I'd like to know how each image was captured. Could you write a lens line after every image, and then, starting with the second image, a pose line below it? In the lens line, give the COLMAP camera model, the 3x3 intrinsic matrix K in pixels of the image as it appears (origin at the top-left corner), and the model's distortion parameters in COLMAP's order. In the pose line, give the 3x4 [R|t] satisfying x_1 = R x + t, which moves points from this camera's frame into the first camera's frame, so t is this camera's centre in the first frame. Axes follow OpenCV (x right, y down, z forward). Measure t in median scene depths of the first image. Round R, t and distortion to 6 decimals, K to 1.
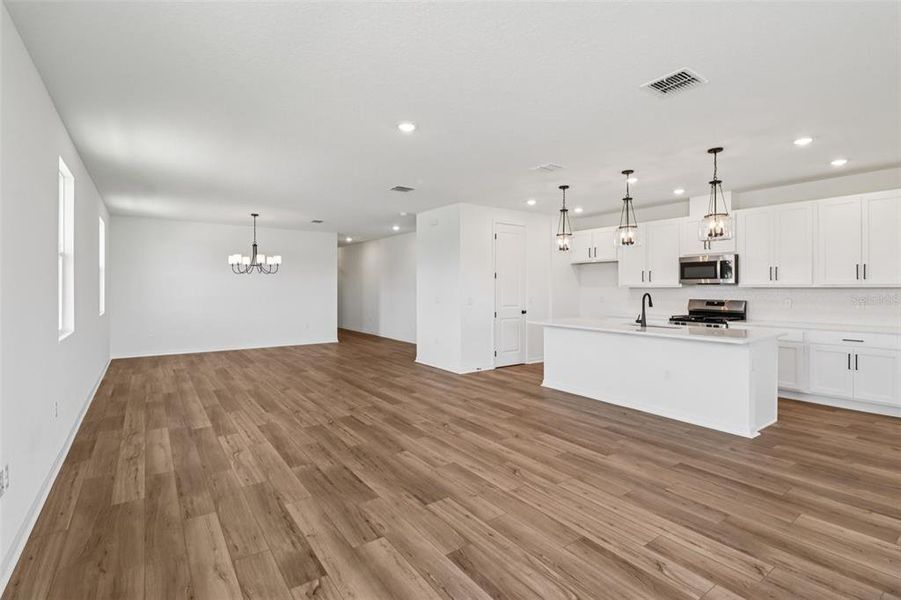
lens RADIAL K [[425.0, 0, 451.3], [0, 425.0, 289.6], [0, 0, 1]] dist [0.029012, -0.023038]
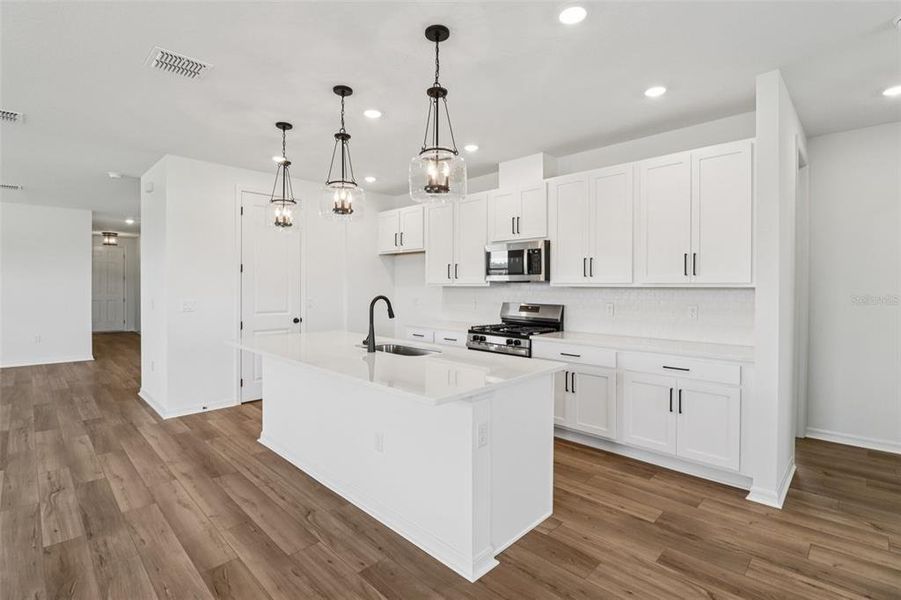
lens RADIAL K [[423.2, 0, 450.6], [0, 423.2, 289.0], [0, 0, 1]] dist [-0.005065, -0.010945]
pose [[0.984953, 0.003207, 0.172792, 0.433889], [-0.003420, 0.999994, 0.000933, -0.001773], [-0.172788, -0.001510, 0.984958, 0.377299]]
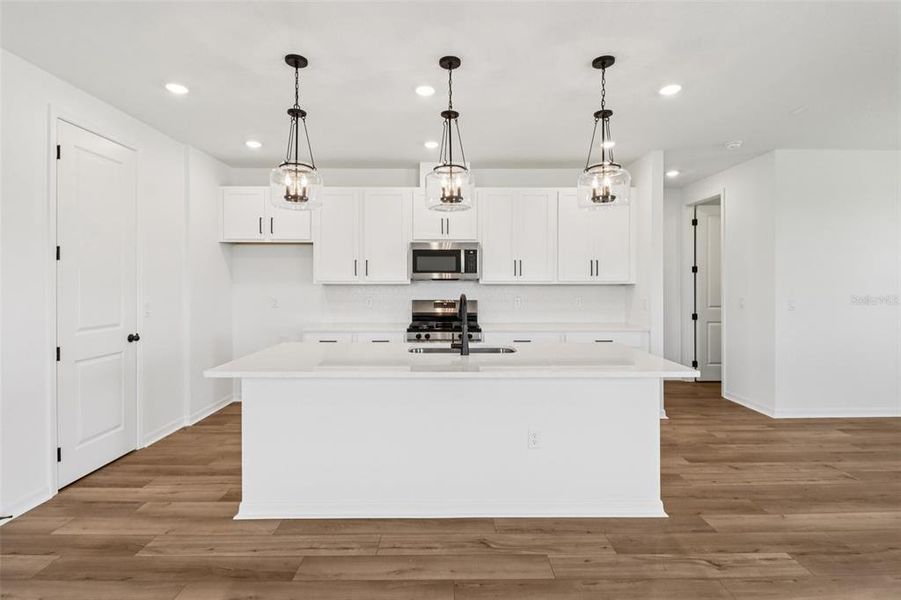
lens RADIAL K [[423.9, 0, 450.5], [0, 423.9, 285.6], [0, 0, 1]] dist [-0.000746, -0.000467]
pose [[0.575327, -0.001229, 0.817922, -0.008591], [0.003555, 0.999993, -0.000999, -0.002194], [-0.817916, 0.003483, 0.575328, 0.663701]]
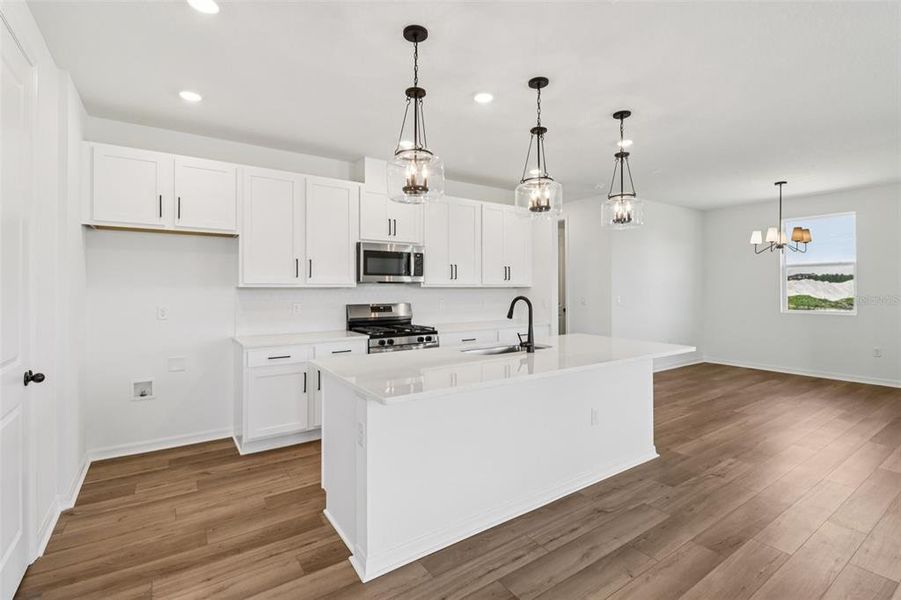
lens RADIAL K [[415.6, 0, 451.0], [0, 415.6, 285.0], [0, 0, 1]] dist [-0.000520, -0.000362]
pose [[0.018580, 0.007466, 0.999800, -0.129670], [0.004834, 0.999960, -0.007557, -0.003854], [-0.999816, 0.004973, 0.018543, 1.045665]]
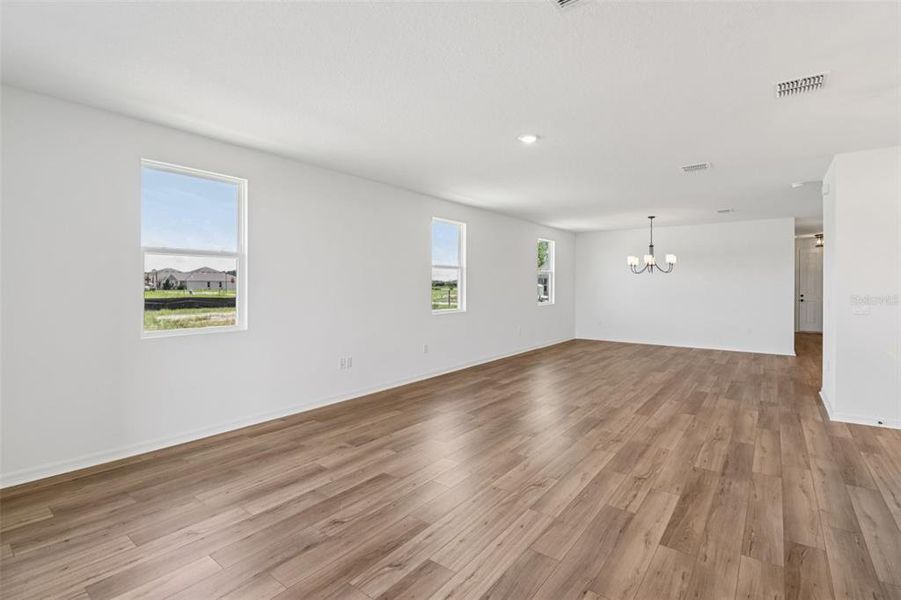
lens RADIAL K [[423.2, 0, 450.6], [0, 423.2, 289.0], [0, 0, 1]] dist [-0.005065, -0.010945]
pose [[0.293078, 0.008389, -0.956052, 0.583740], [-0.006201, 0.999957, 0.006873, -0.002206], [0.956068, 0.003914, 0.293118, 0.333589]]
